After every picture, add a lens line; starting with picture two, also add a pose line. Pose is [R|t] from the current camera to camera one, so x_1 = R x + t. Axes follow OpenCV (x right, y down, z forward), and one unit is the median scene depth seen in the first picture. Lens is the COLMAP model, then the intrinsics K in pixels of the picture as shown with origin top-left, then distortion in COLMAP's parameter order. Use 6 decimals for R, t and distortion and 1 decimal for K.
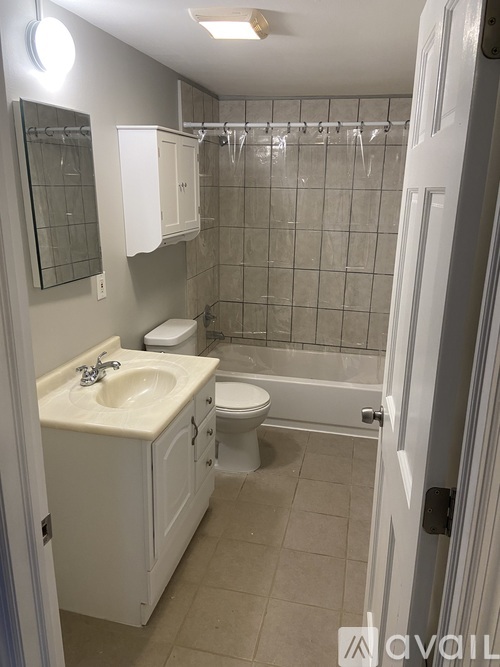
lens RADIAL K [[509.9, 0, 246.0], [0, 509.9, 330.1], [0, 0, 1]] dist [0.047965, -0.026812]
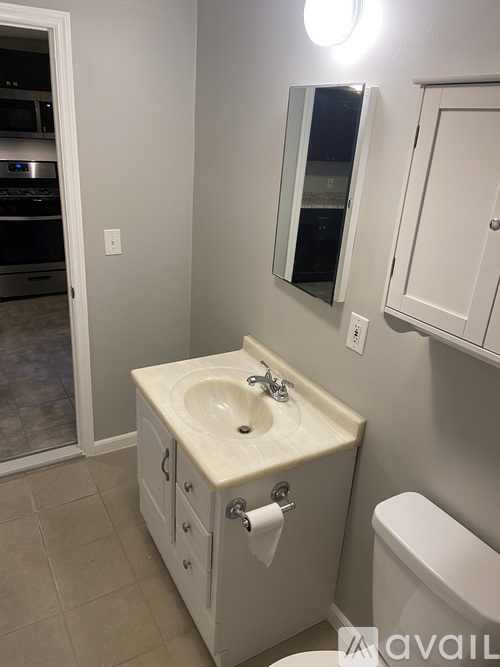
lens RADIAL K [[509.9, 0, 244.7], [0, 509.9, 335.7], [0, 0, 1]] dist [0.047965, -0.026812]
pose [[-0.720986, 0.205454, -0.661791, 0.305034], [-0.271056, 0.795322, 0.542210, -0.443150], [0.637736, 0.570309, -0.517726, 1.331303]]
